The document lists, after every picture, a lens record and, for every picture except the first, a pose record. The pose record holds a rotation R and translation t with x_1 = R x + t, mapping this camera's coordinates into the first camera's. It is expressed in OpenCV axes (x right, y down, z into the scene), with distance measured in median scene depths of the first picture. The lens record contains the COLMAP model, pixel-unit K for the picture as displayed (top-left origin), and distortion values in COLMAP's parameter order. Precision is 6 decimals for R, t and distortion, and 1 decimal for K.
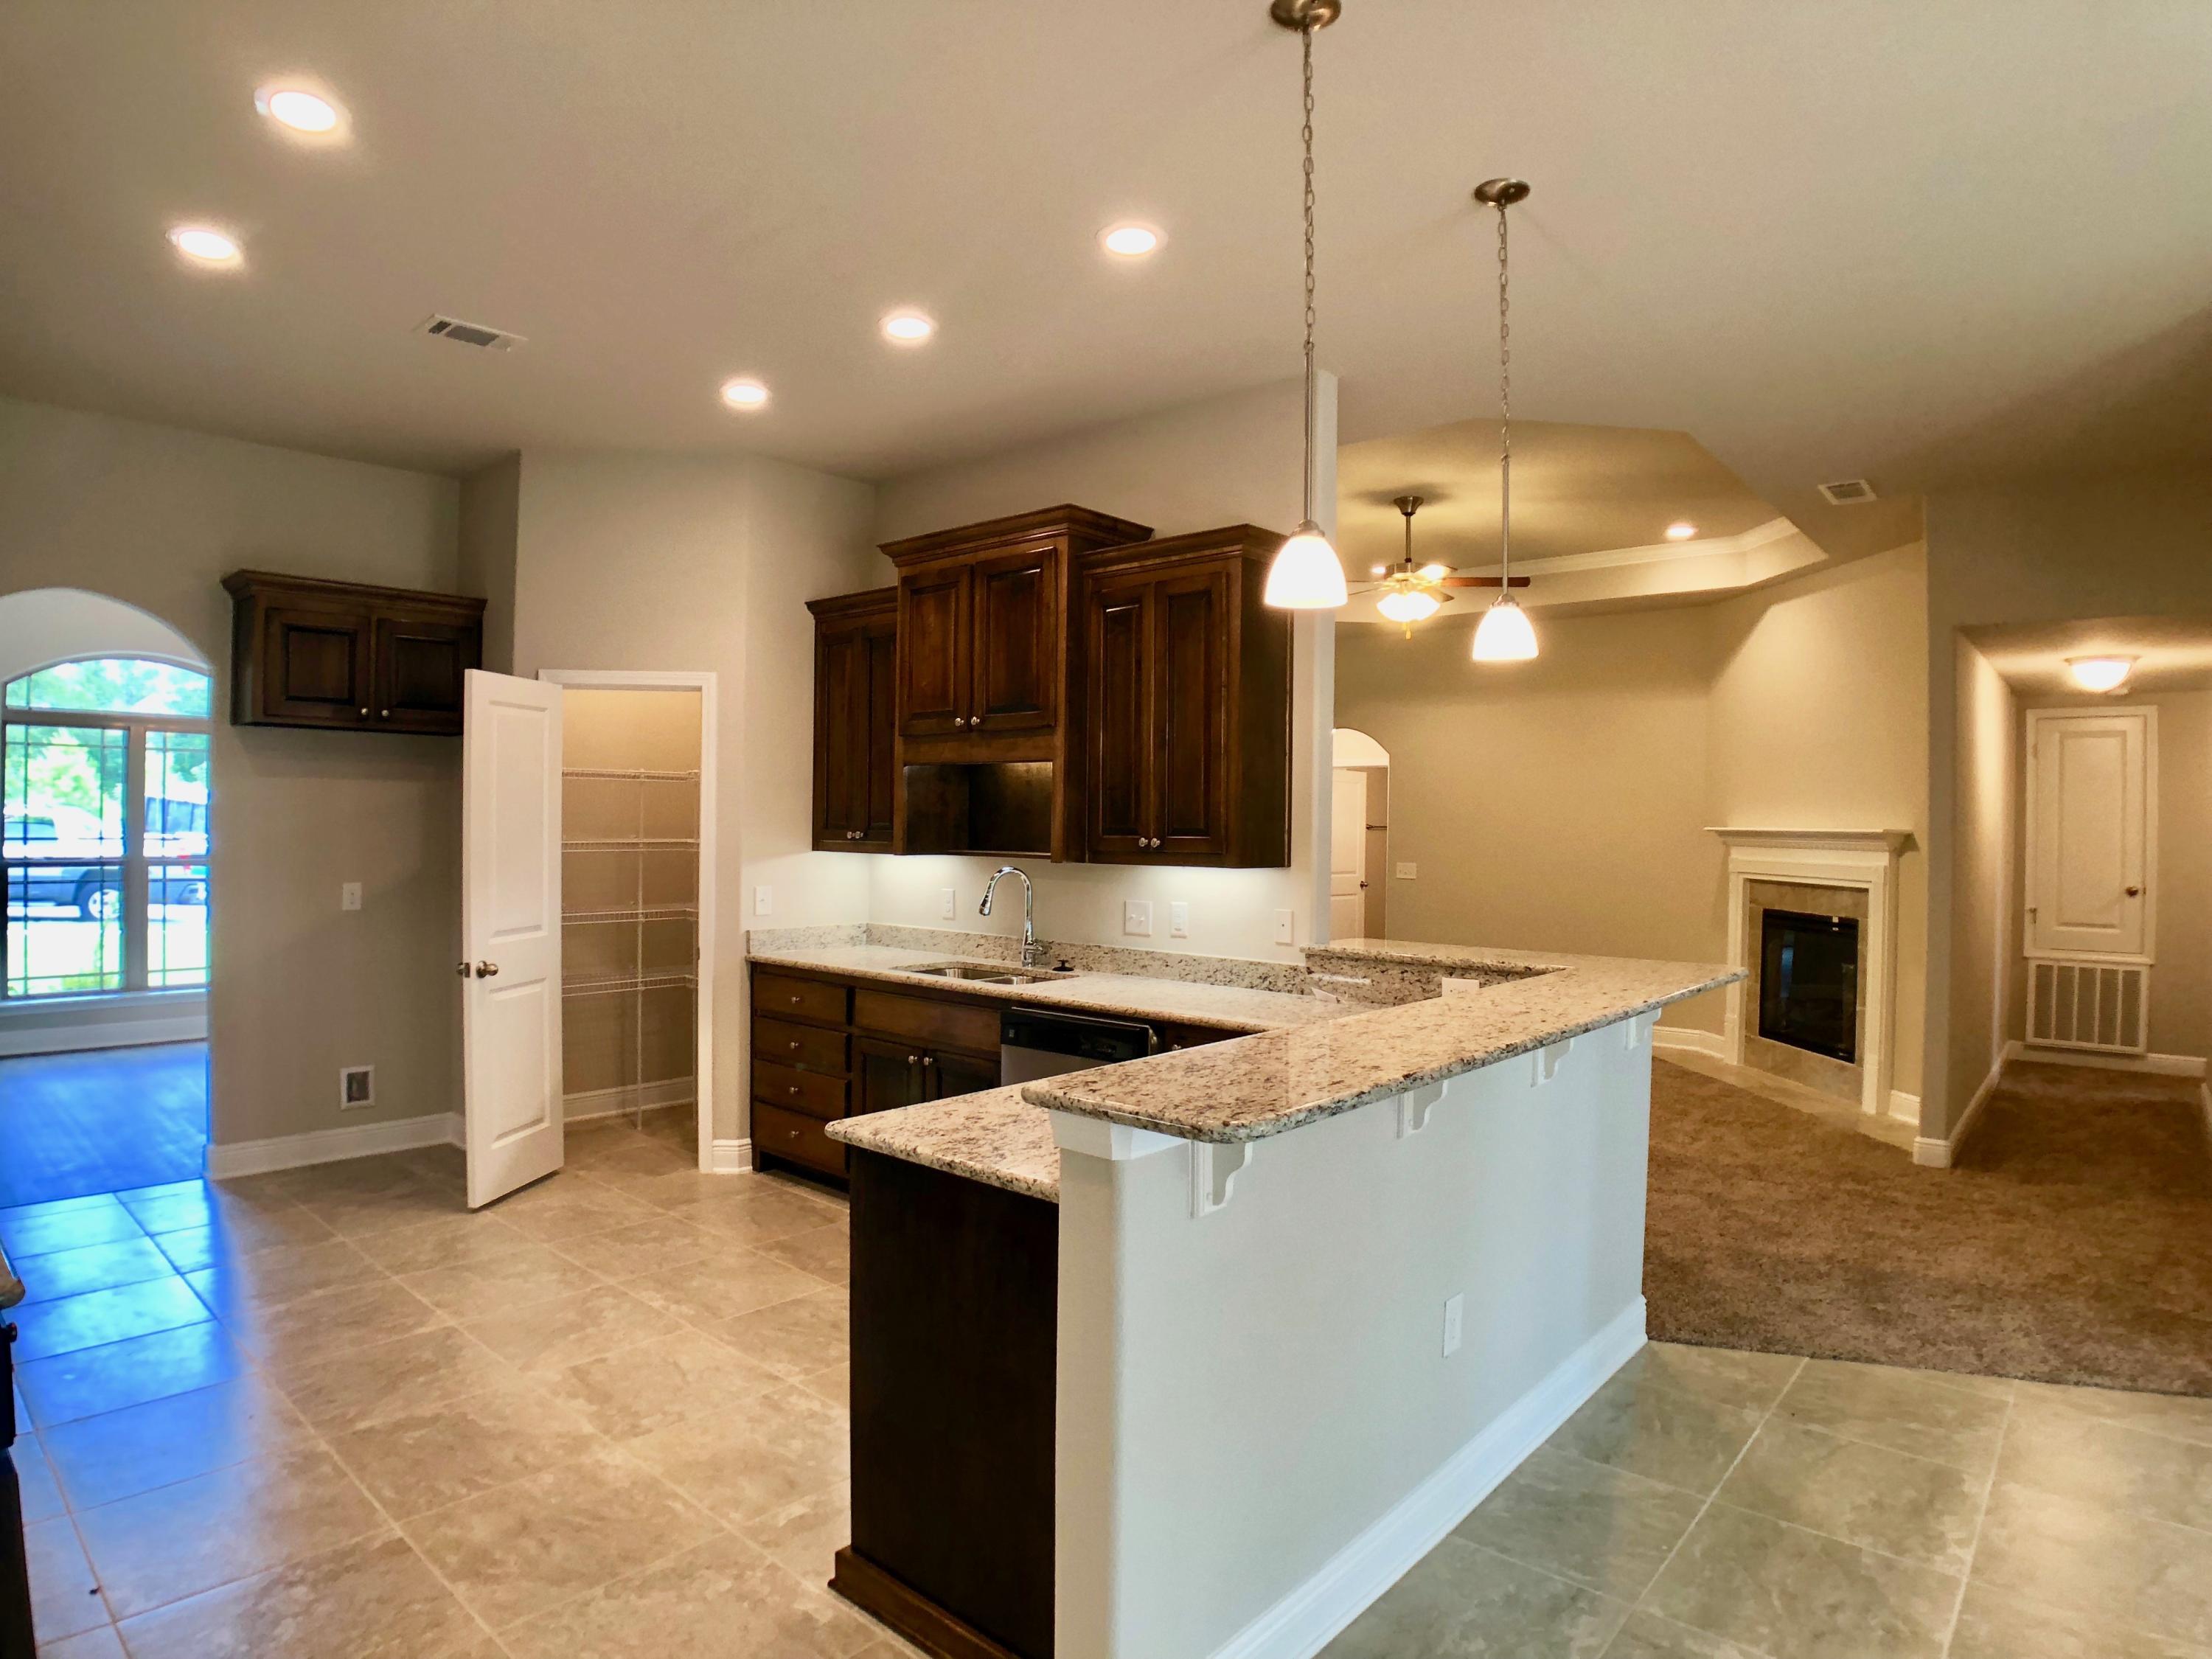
lens RADIAL K [[1254.9, 0, 1111.2], [0, 1254.9, 822.6], [0, 0, 1]] dist [-0.090517, 0.022689]
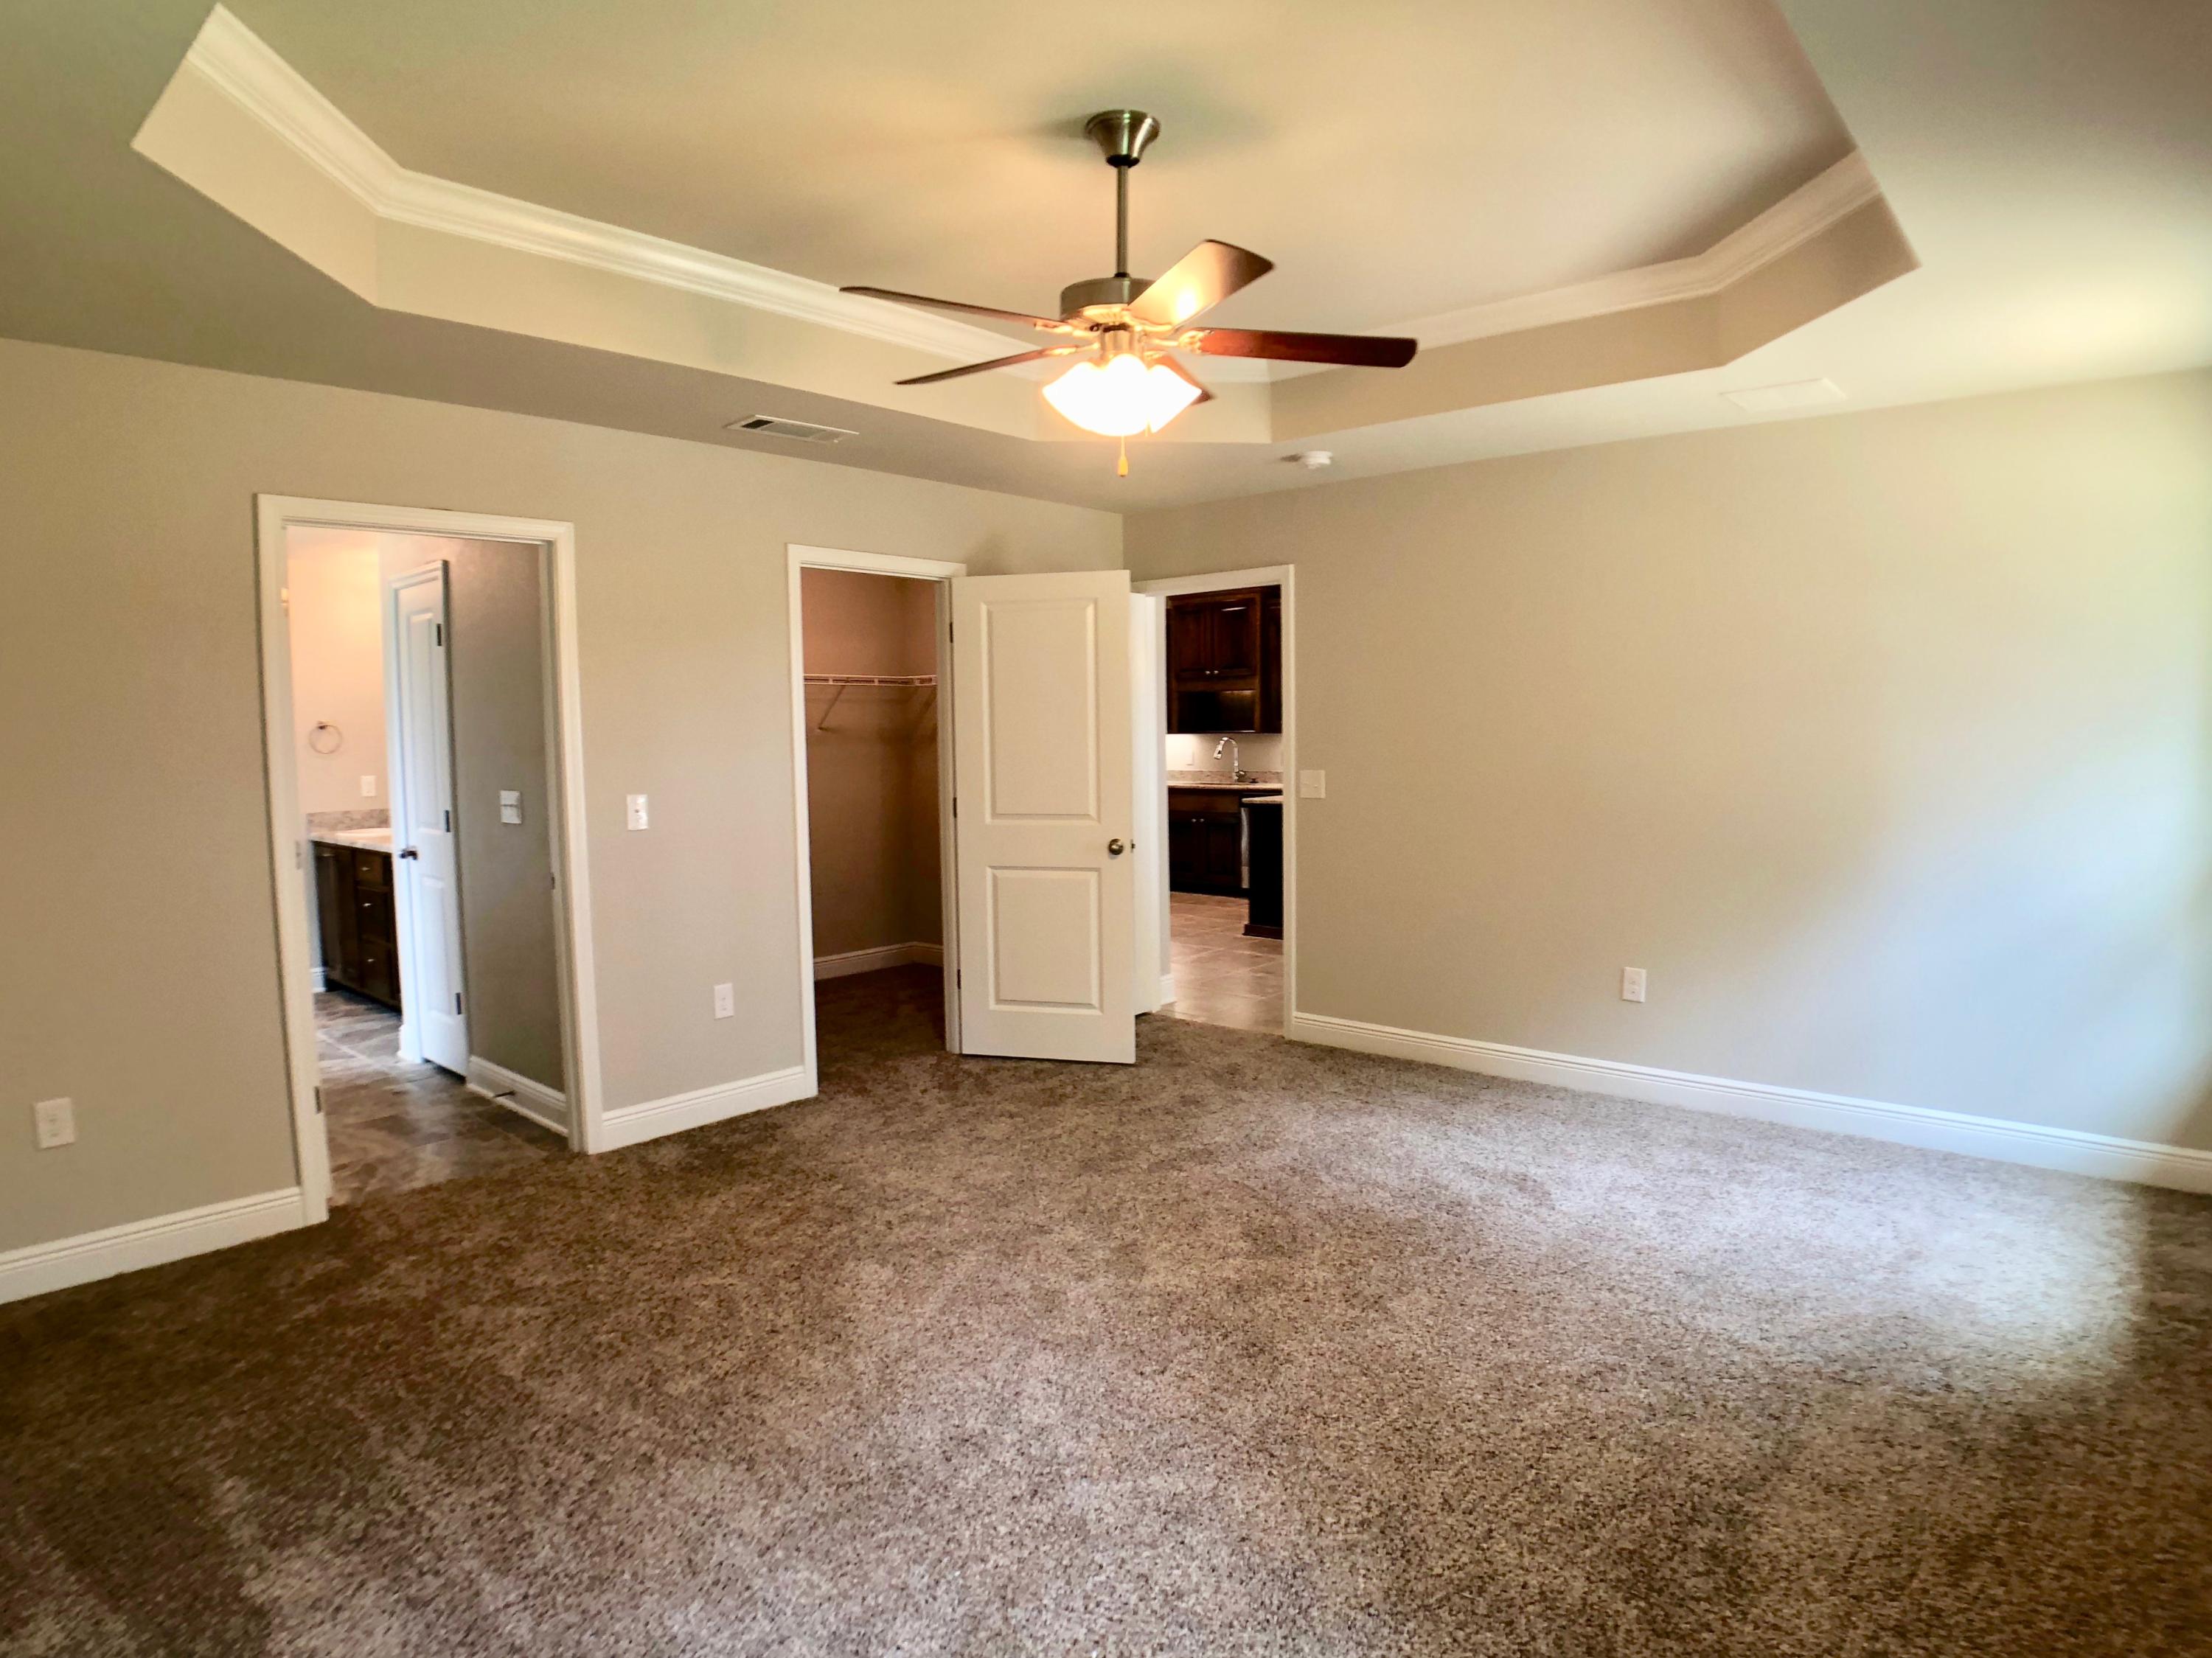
lens RADIAL K [[1254.8, 0, 1111.2], [0, 1254.8, 822.1], [0, 0, 1]] dist [-0.090517, 0.022689]
pose [[0.999708, -0.024151, -0.001277, -0.306844], [0.024177, 0.996715, 0.077296, 0.008679], [-0.000594, -0.077304, 0.997007, -1.310991]]
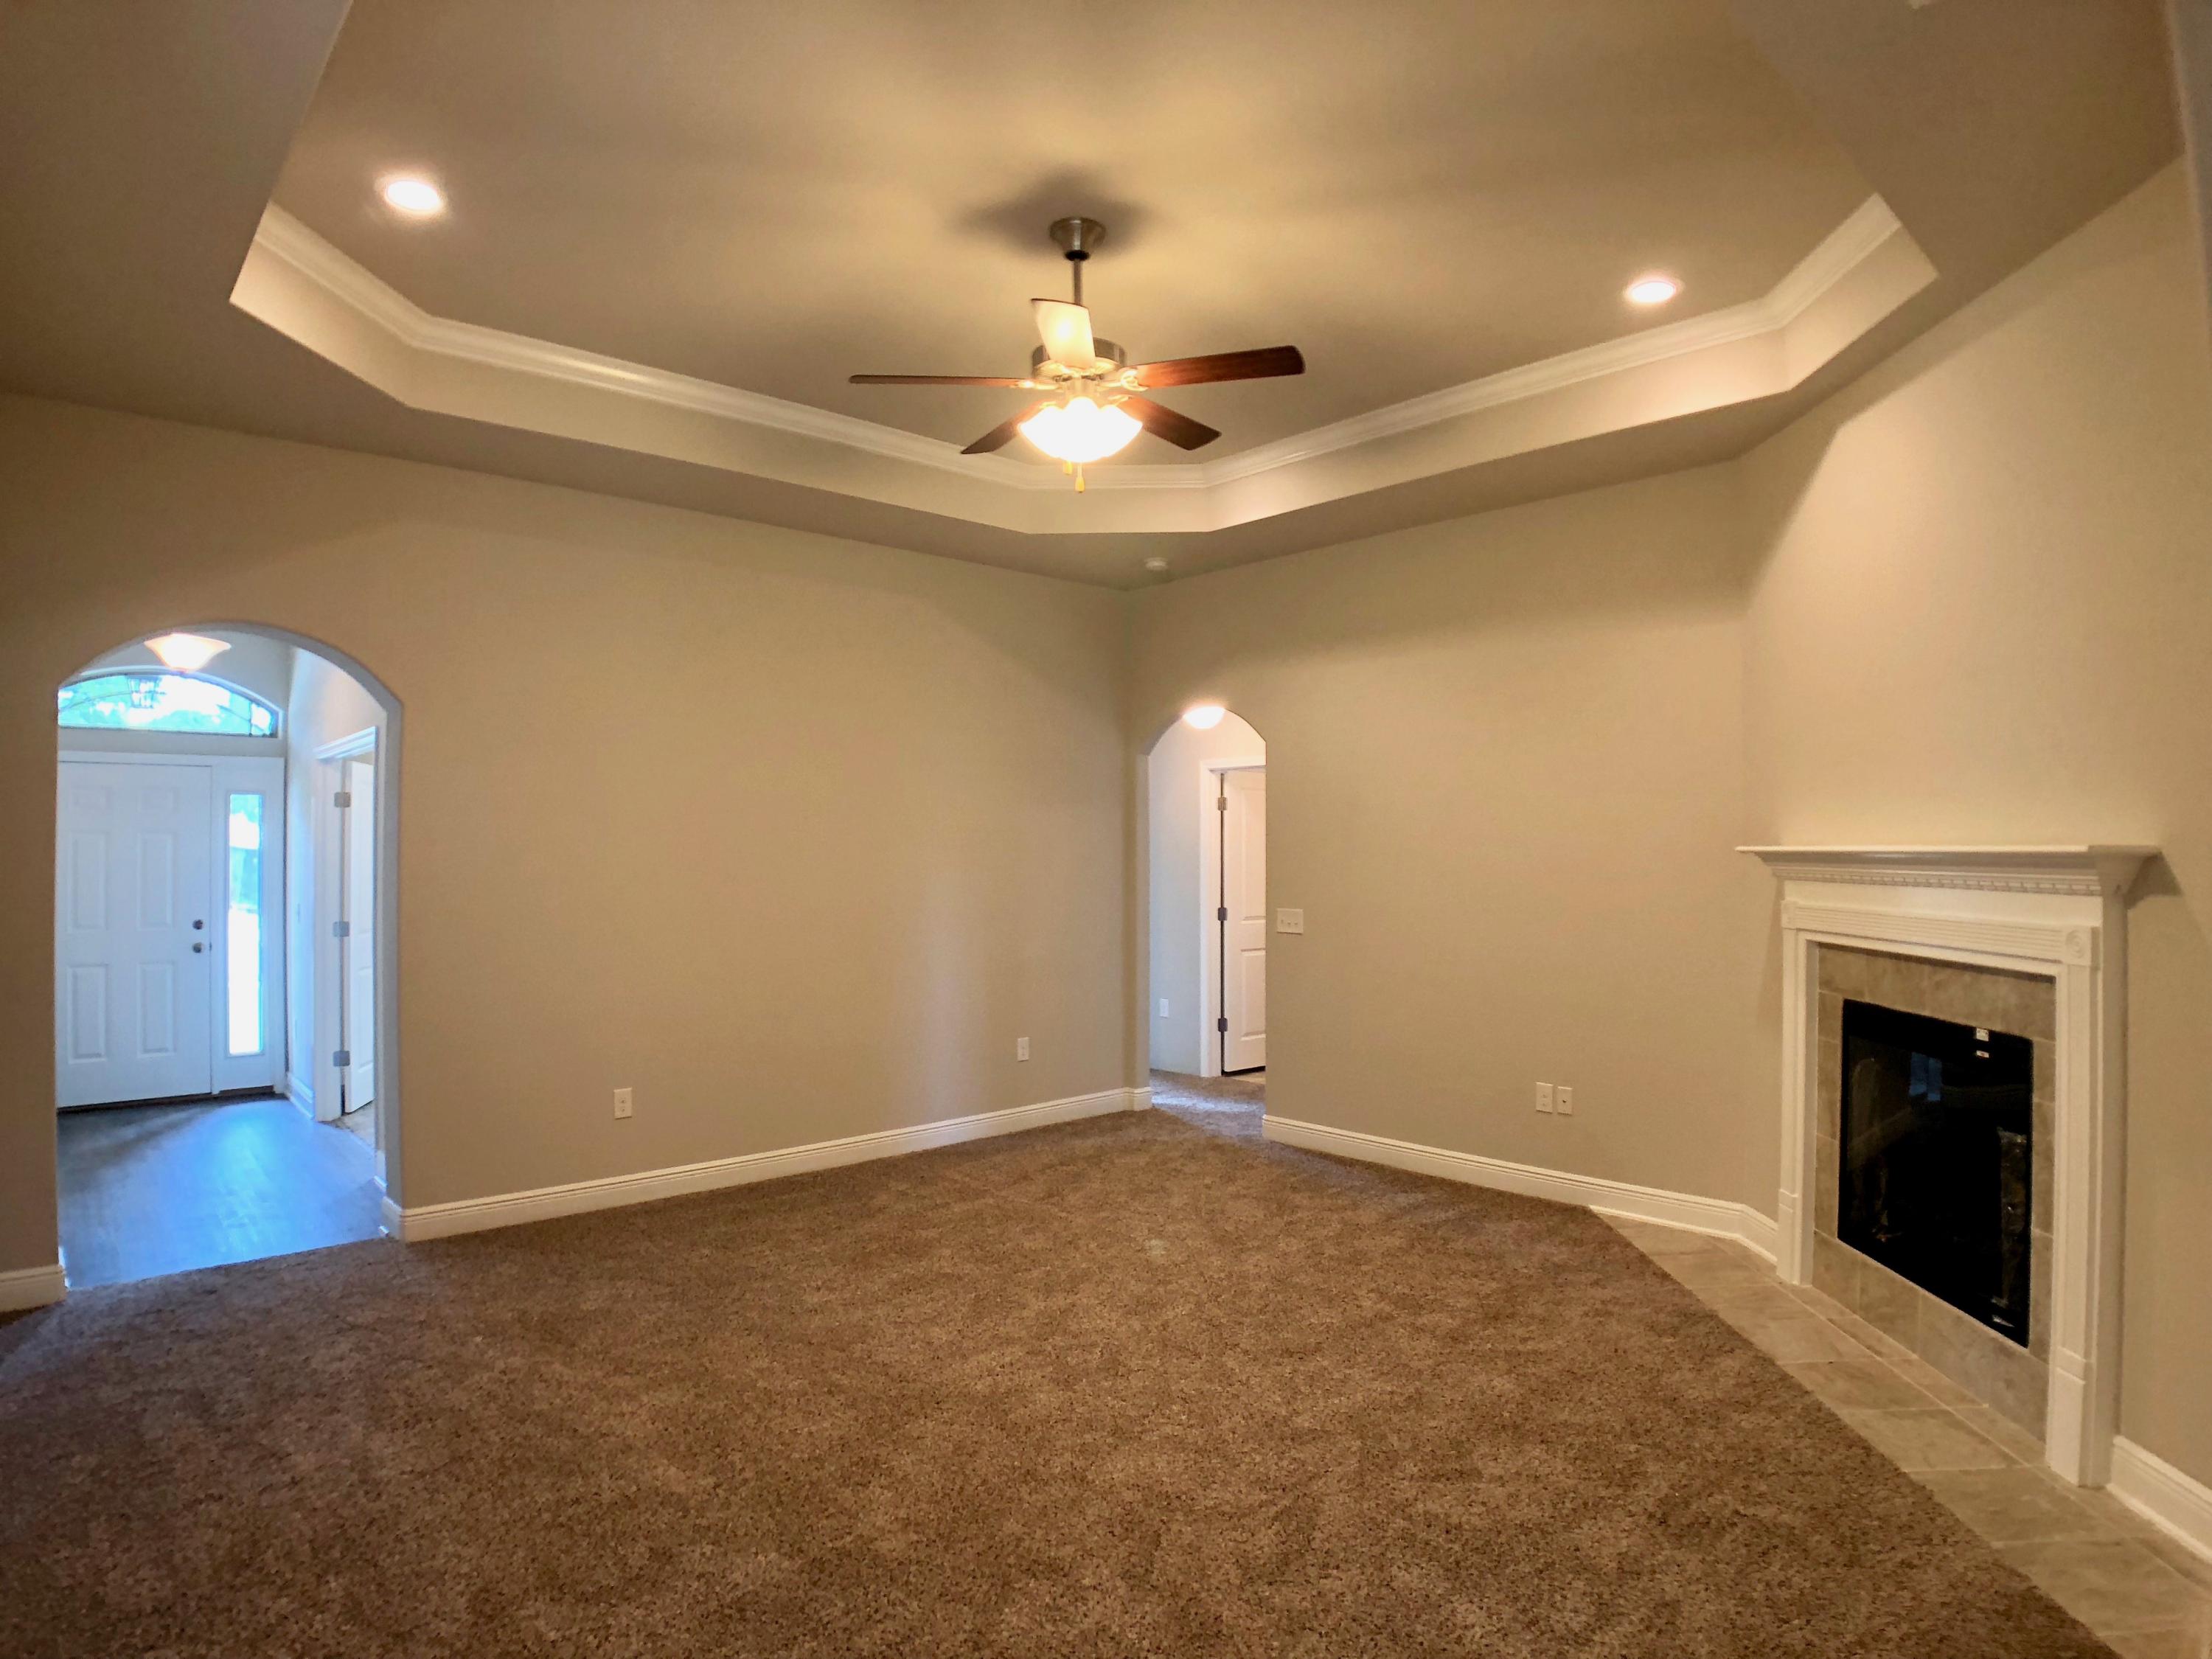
lens RADIAL K [[1254.9, 0, 1111.2], [0, 1254.9, 822.6], [0, 0, 1]] dist [-0.090517, 0.022689]
pose [[0.994148, -0.016081, -0.106826, 0.456802], [0.013676, 0.999637, -0.023208, 0.003855], [0.107160, 0.021611, 0.994007, 0.735387]]
